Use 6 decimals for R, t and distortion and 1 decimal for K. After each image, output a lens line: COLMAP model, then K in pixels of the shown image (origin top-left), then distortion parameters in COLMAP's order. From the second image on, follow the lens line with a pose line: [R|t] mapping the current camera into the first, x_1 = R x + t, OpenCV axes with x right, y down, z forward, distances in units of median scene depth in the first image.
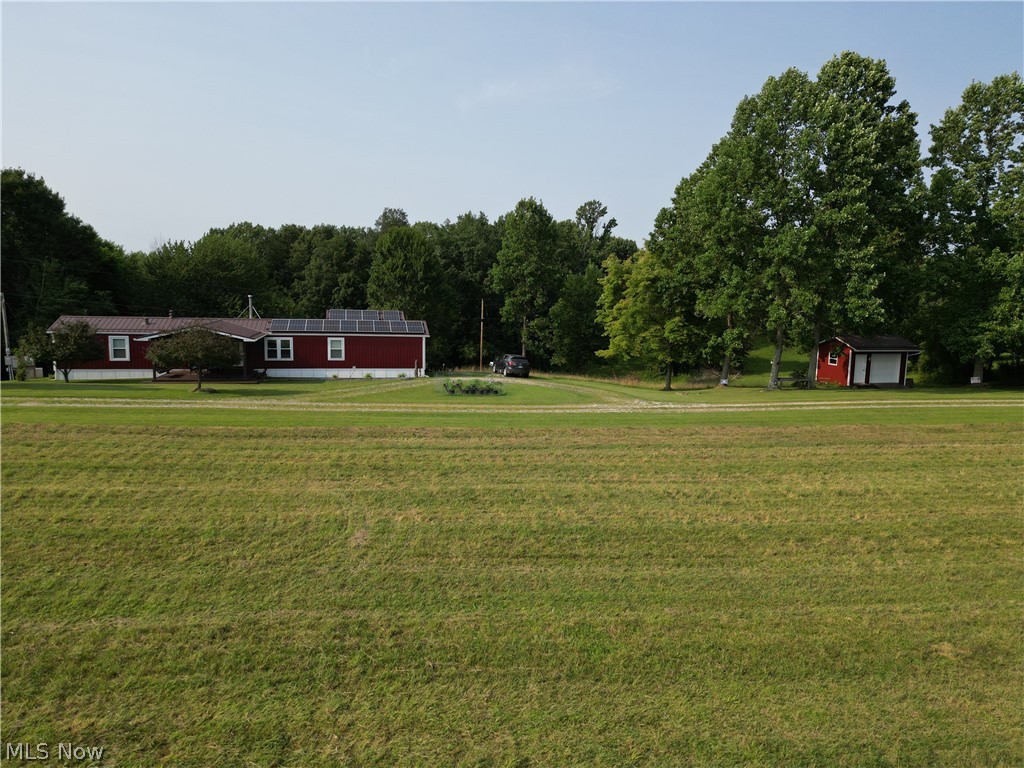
lens RADIAL K [[717.2, 0, 517.4], [0, 717.2, 389.1], [0, 0, 1]] dist [0.075392, -0.068643]
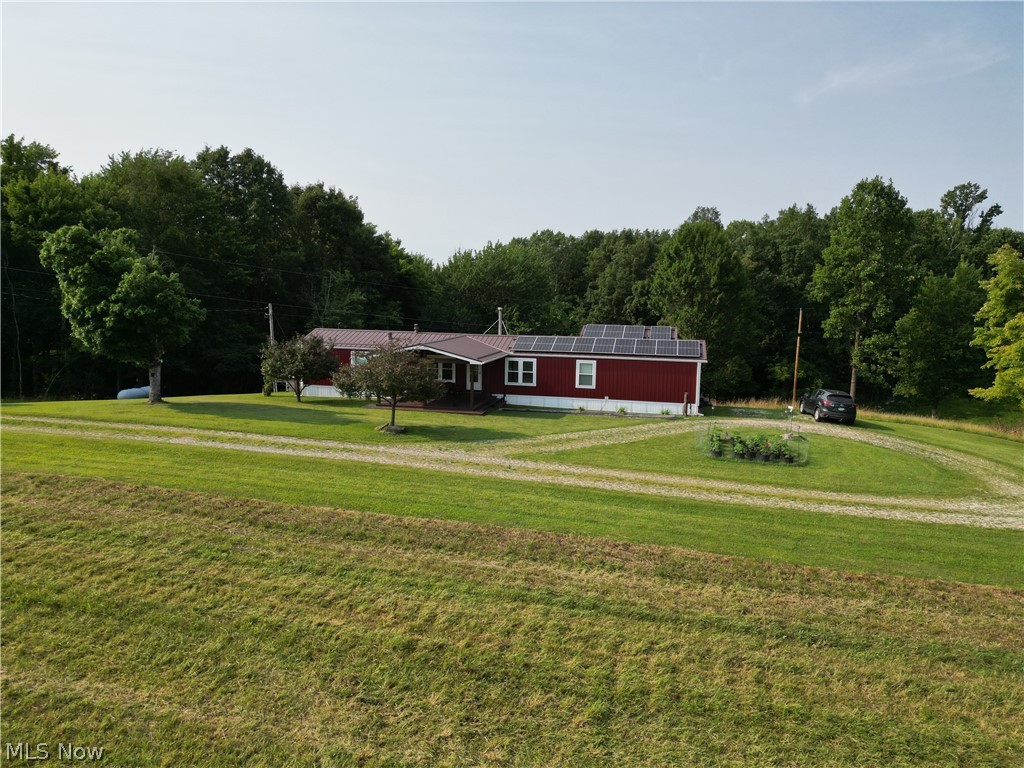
lens RADIAL K [[717.2, 0, 517.1], [0, 717.2, 384.5], [0, 0, 1]] dist [0.075392, -0.068643]
pose [[0.907076, 0.049106, -0.418094, 0.009664], [-0.055892, 0.998429, -0.003992, -0.027516], [0.417241, 0.026989, 0.908395, 0.182626]]
